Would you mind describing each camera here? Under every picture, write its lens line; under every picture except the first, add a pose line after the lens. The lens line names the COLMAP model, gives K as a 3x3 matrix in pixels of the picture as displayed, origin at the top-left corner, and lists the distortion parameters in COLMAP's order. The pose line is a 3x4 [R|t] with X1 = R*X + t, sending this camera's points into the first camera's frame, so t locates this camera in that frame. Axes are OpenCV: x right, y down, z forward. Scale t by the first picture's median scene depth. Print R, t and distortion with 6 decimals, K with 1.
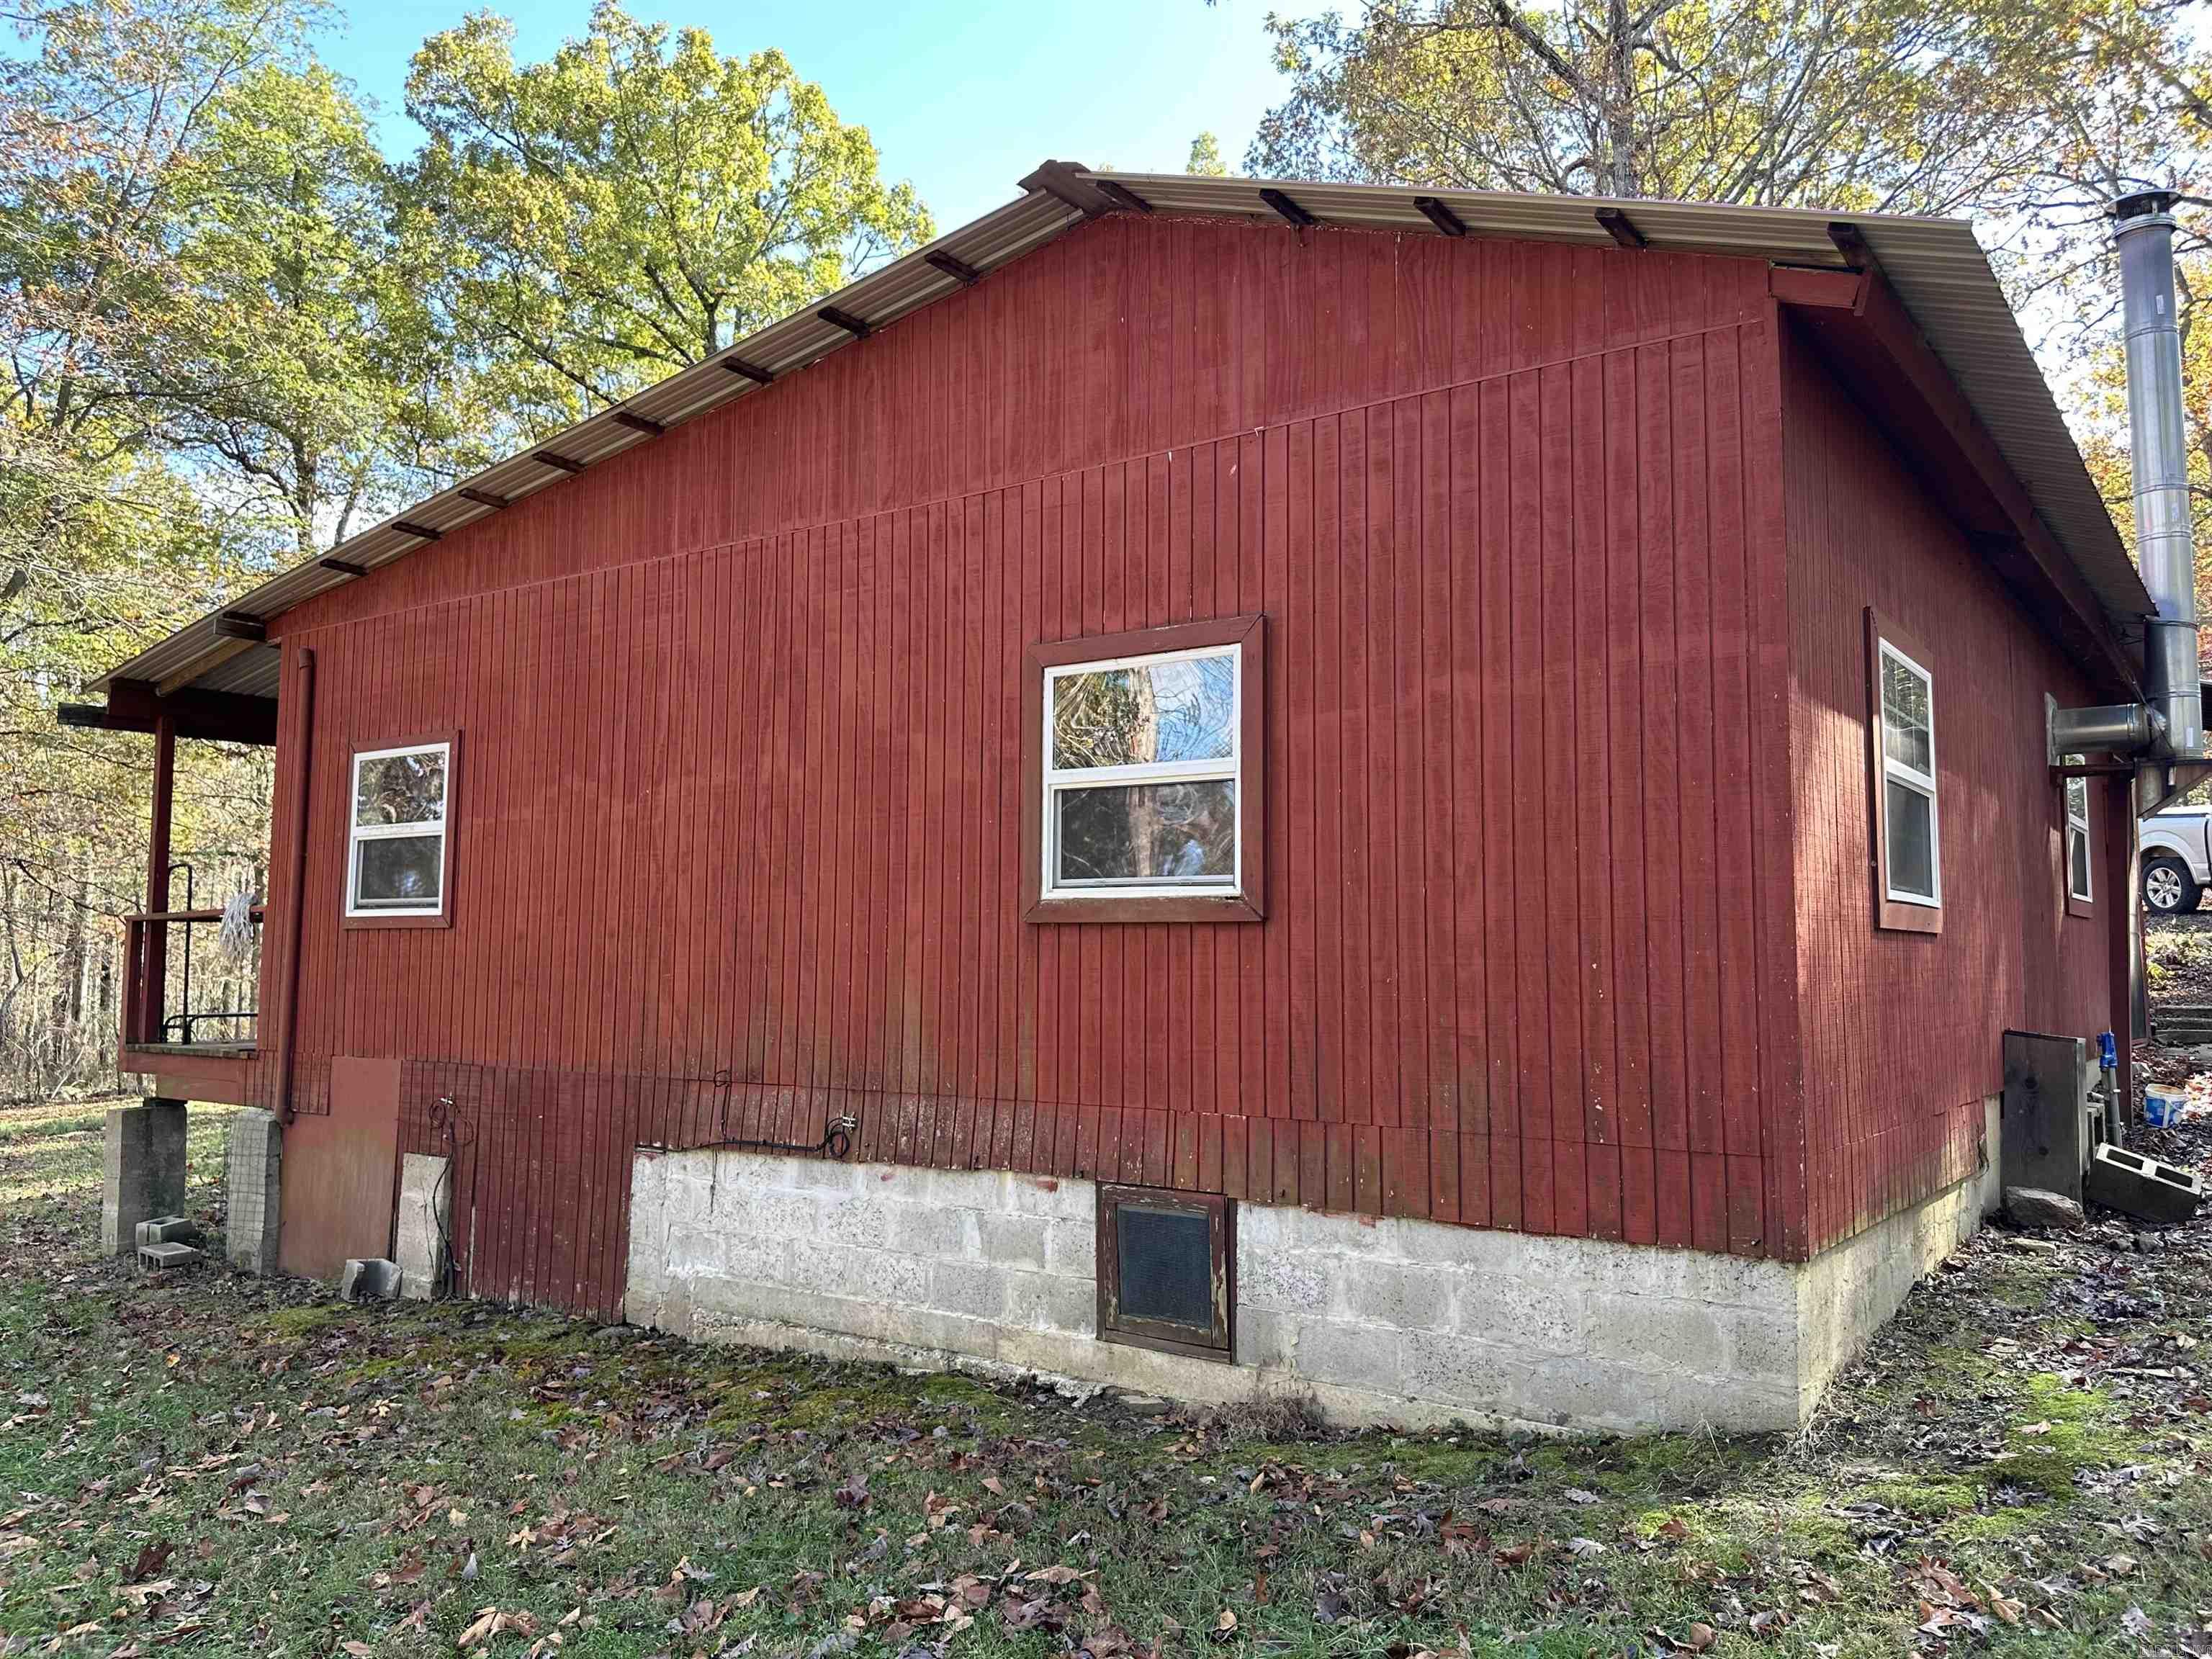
lens RADIAL K [[1664.8, 0, 1097.5], [0, 1664.8, 825.6], [0, 0, 1]] dist [0.097282, 0.001586]
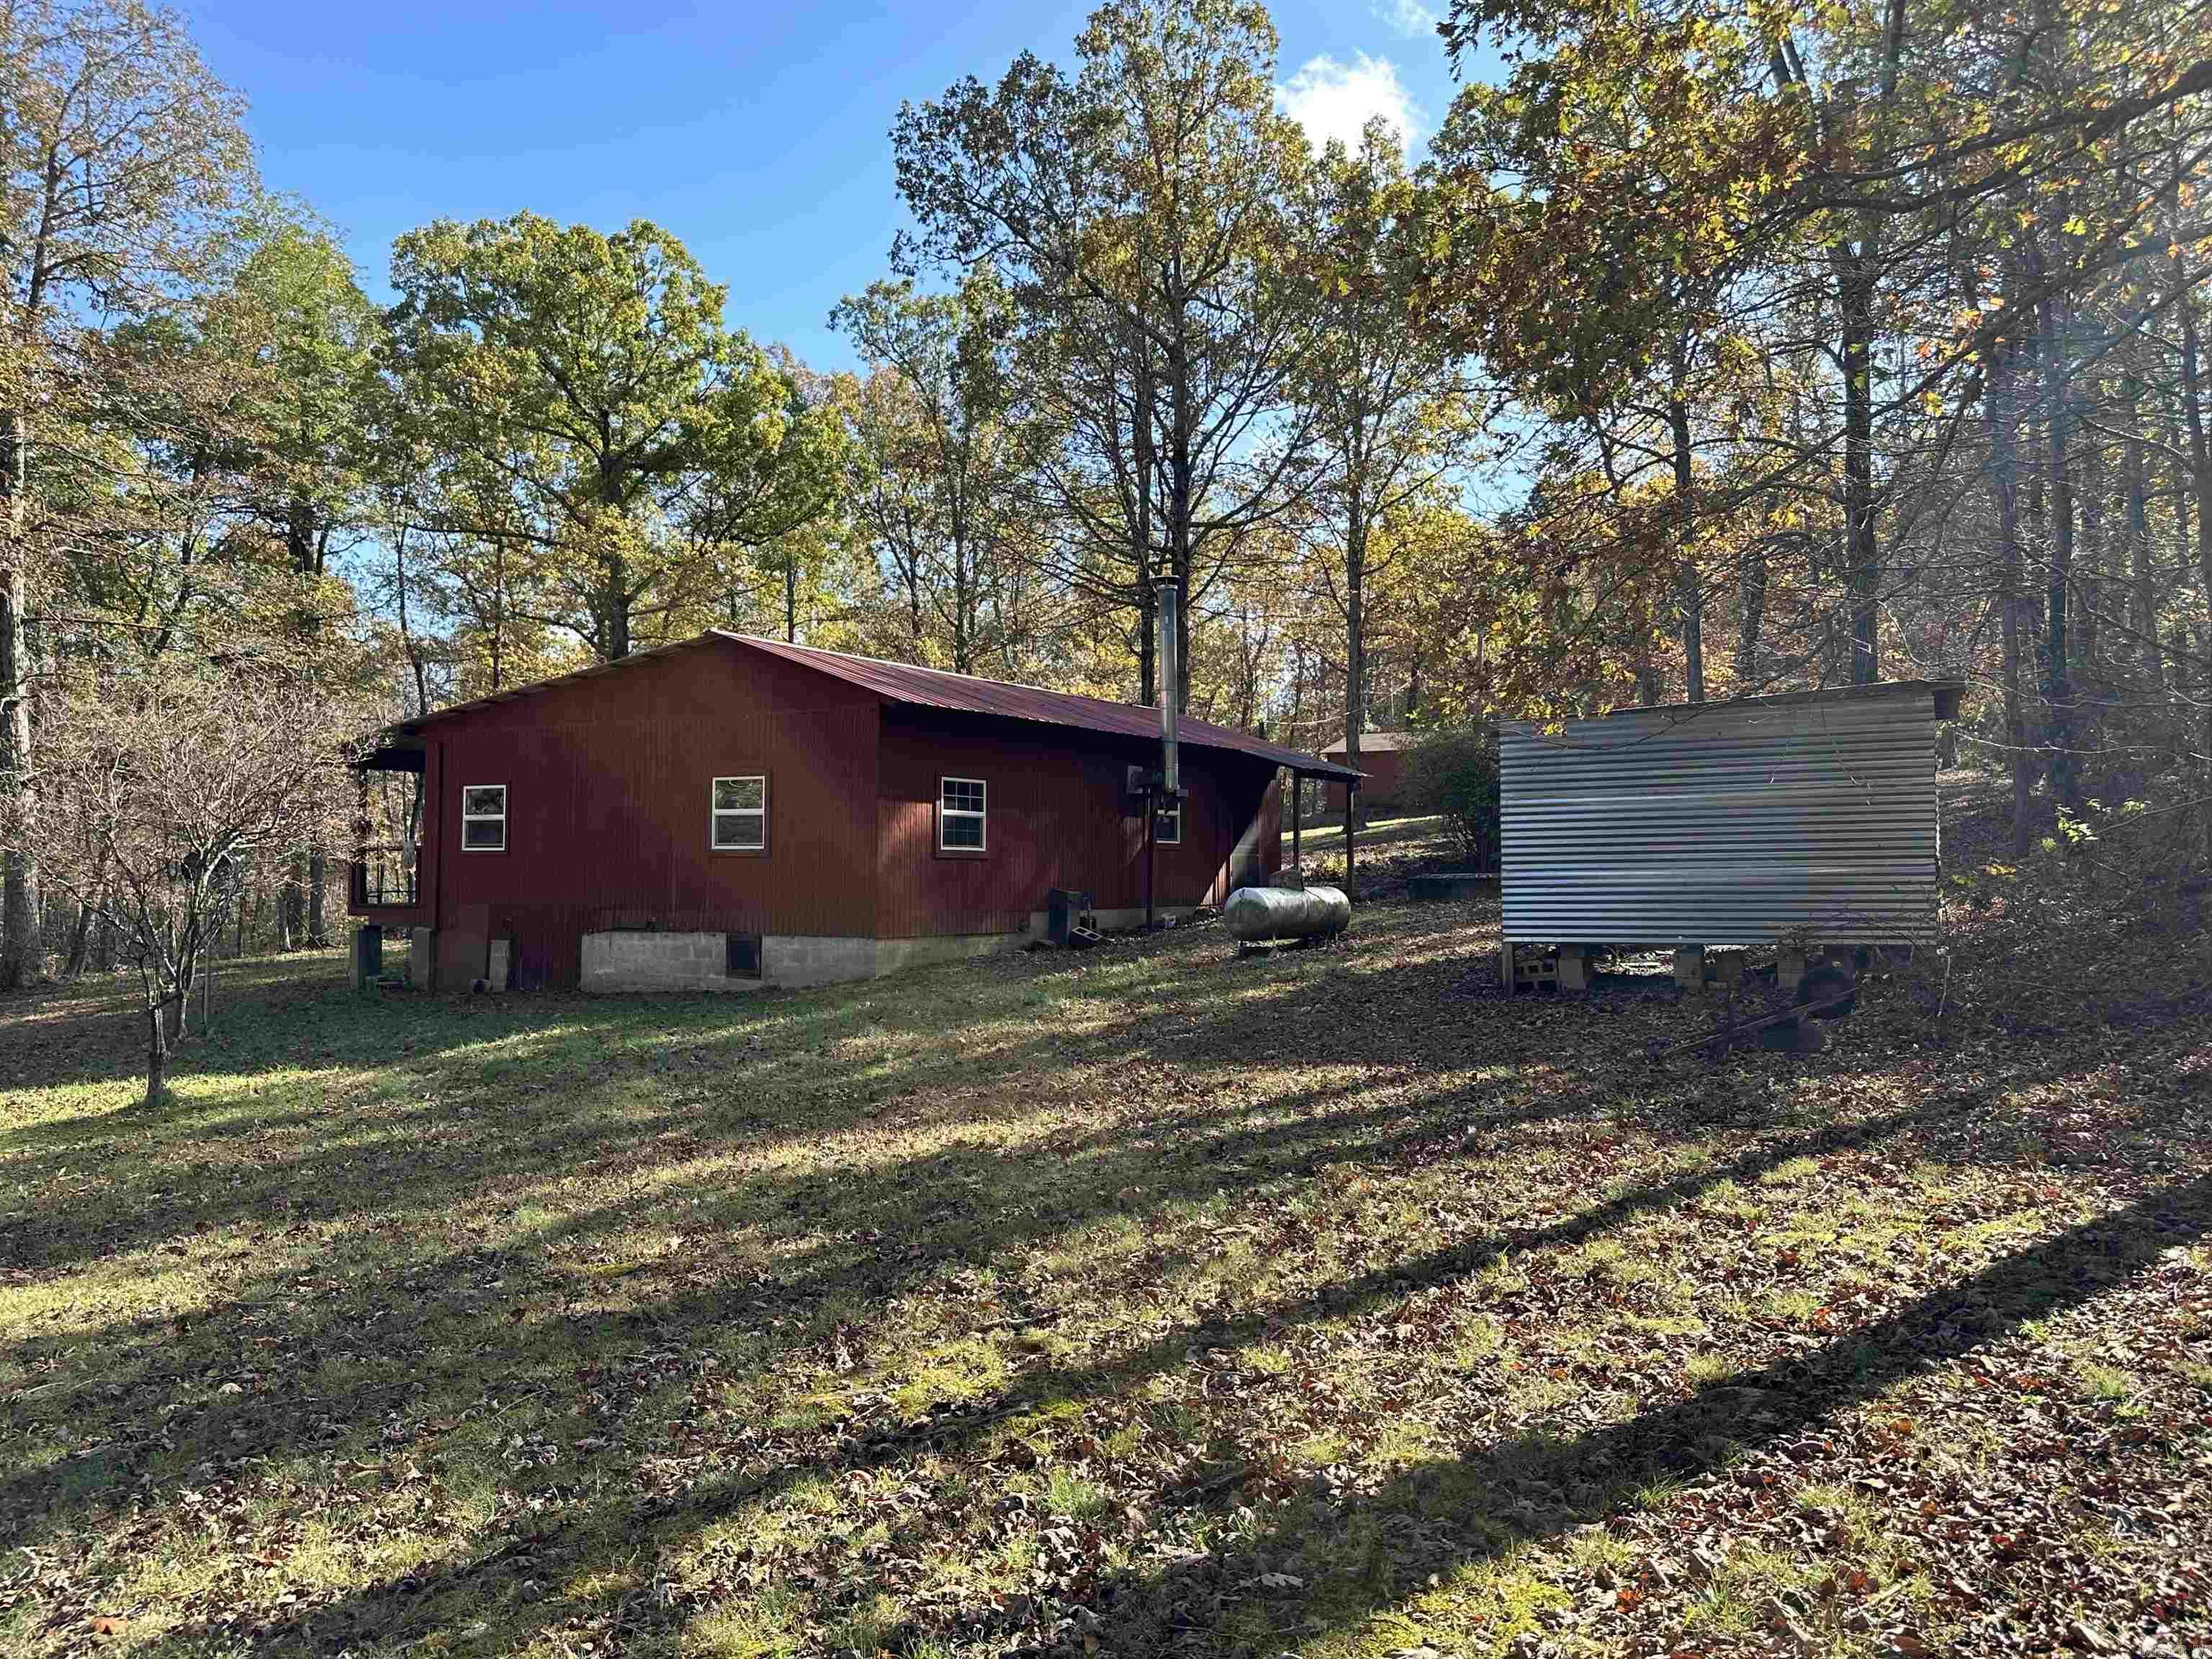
lens RADIAL K [[1664.8, 0, 1115.9], [0, 1664.8, 822.3], [0, 0, 1]] dist [0.097282, 0.001586]
pose [[0.998083, -0.000539, 0.061881, 0.475878], [-0.002765, 0.998575, 0.053292, -0.158932], [-0.061821, -0.053361, 0.996660, -1.987745]]
